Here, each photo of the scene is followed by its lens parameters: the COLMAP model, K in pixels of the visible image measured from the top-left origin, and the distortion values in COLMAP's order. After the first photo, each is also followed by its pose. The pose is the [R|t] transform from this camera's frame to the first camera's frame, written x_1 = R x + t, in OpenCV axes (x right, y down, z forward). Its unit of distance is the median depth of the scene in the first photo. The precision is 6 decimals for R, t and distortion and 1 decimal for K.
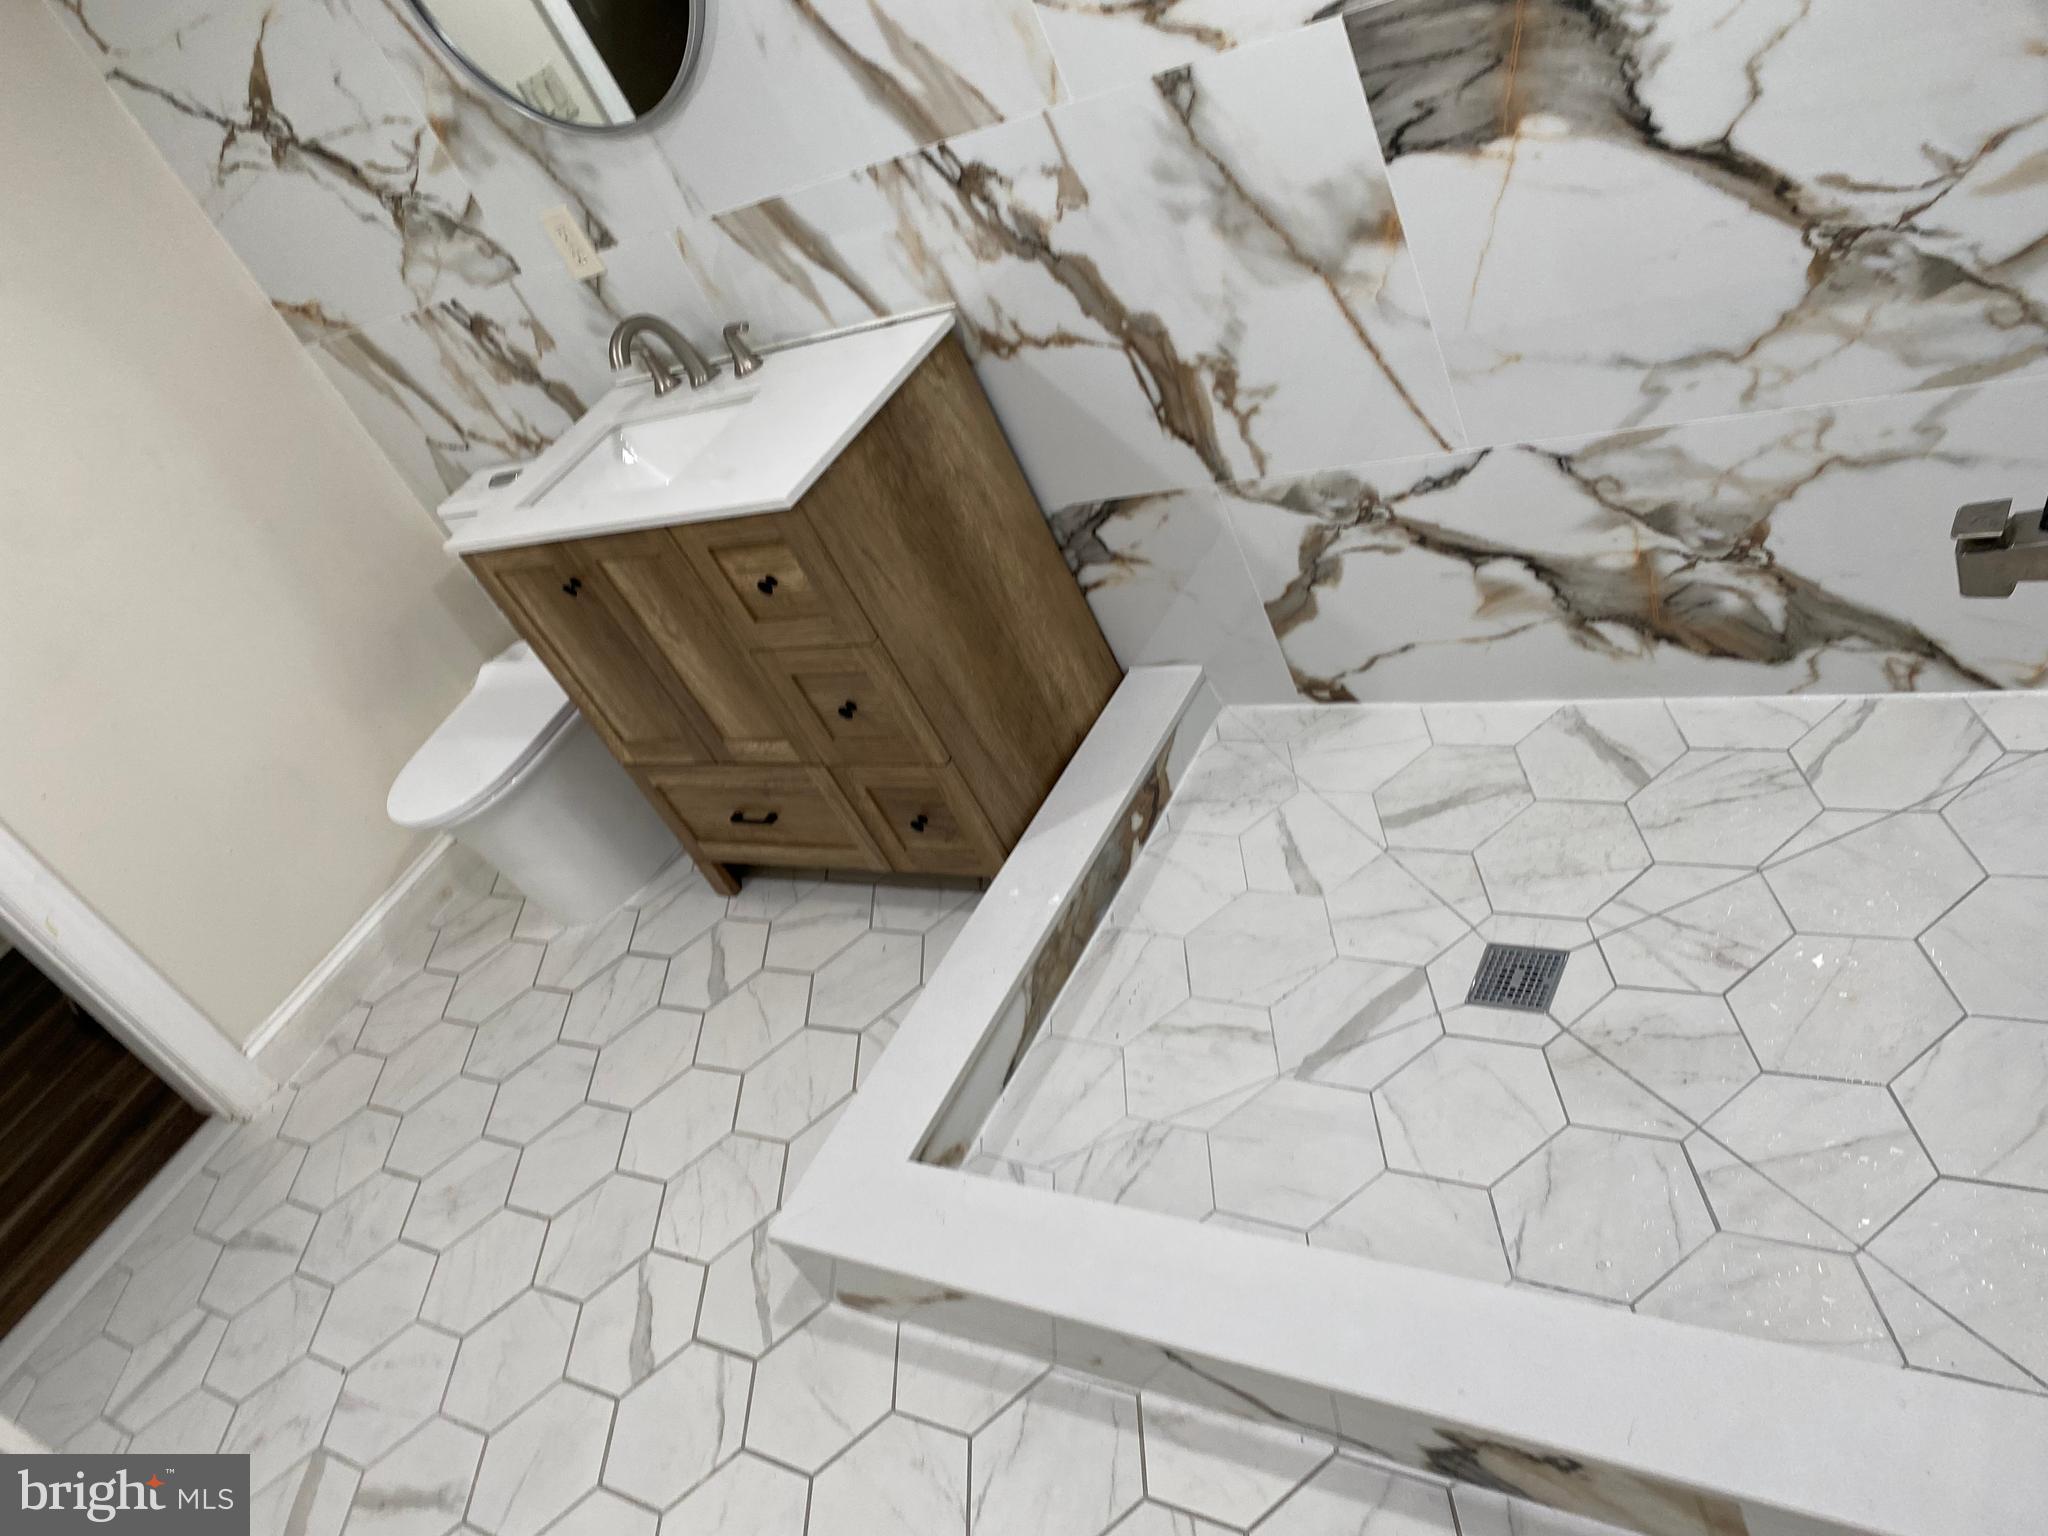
lens RADIAL K [[1588.2, 0, 1024.0], [0, 1588.2, 768.0], [0, 0, 1]] dist [0.078035, -0.112939]
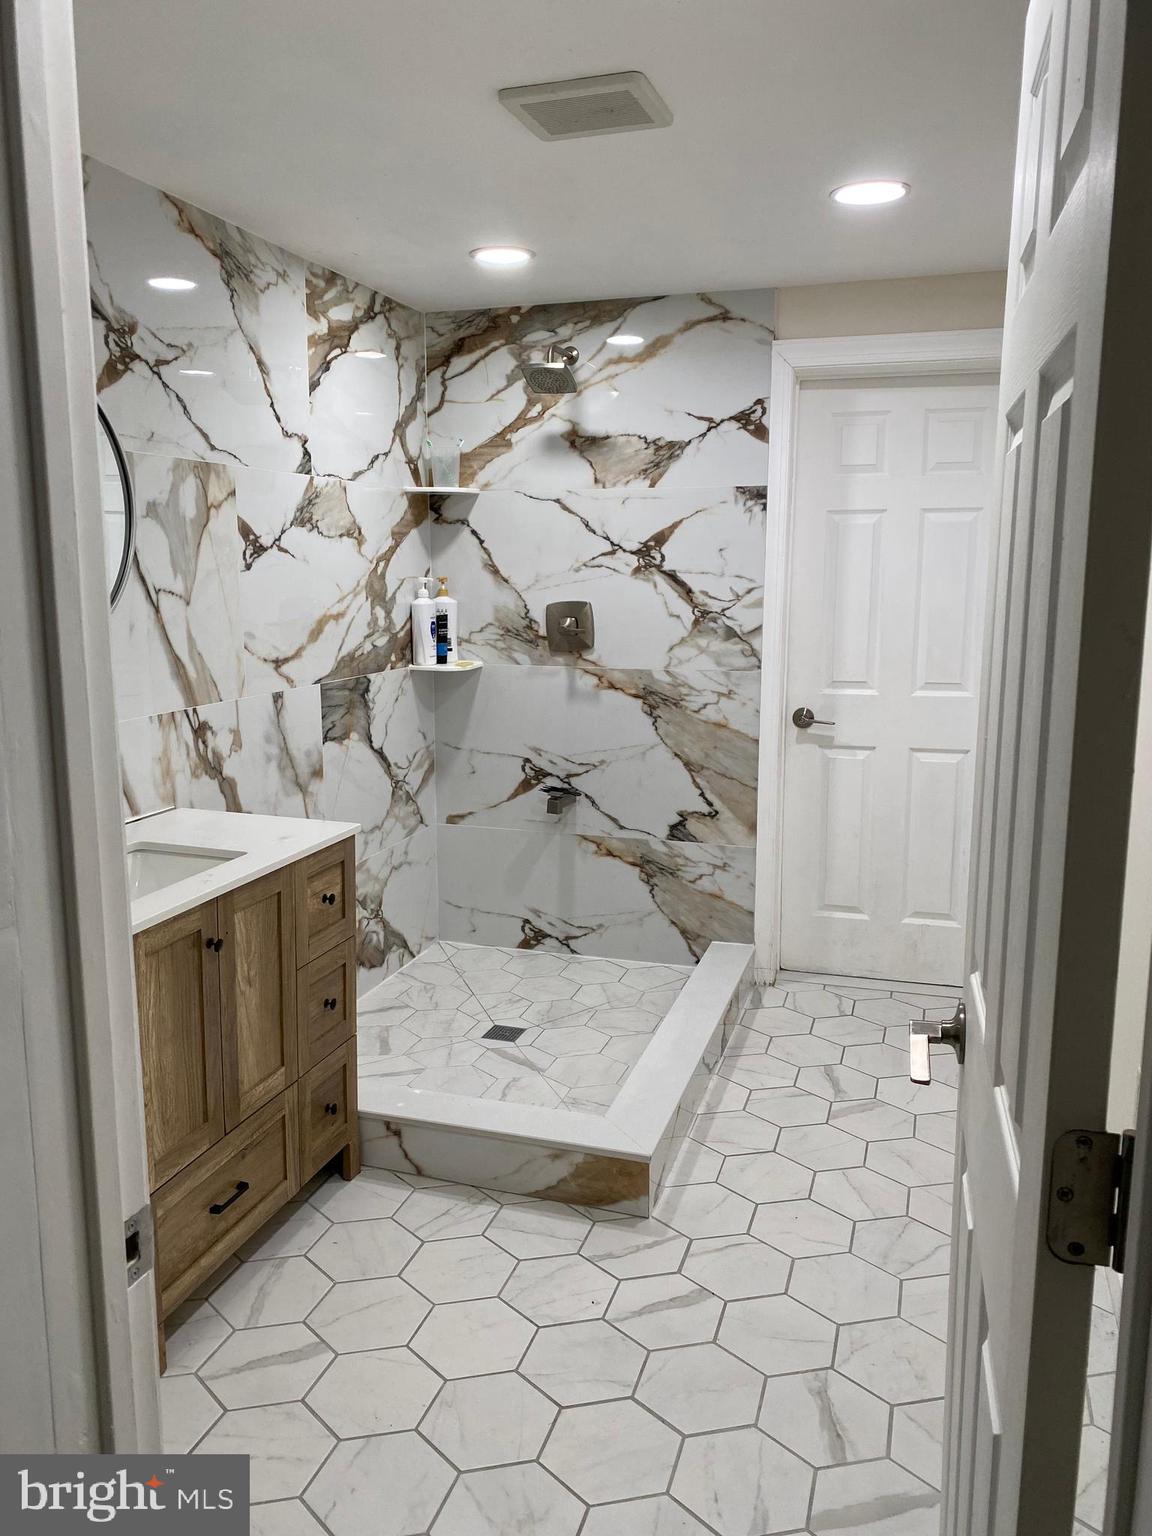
lens RADIAL K [[1191.2, 0, 531.6], [0, 1191.2, 767.3], [0, 0, 1]] dist [0.078035, -0.112939]
pose [[-0.173190, 0.261301, 0.949593, -1.417055], [0.640976, 0.761935, -0.092759, 0.020773], [-0.747767, 0.592602, -0.299447, 1.215102]]
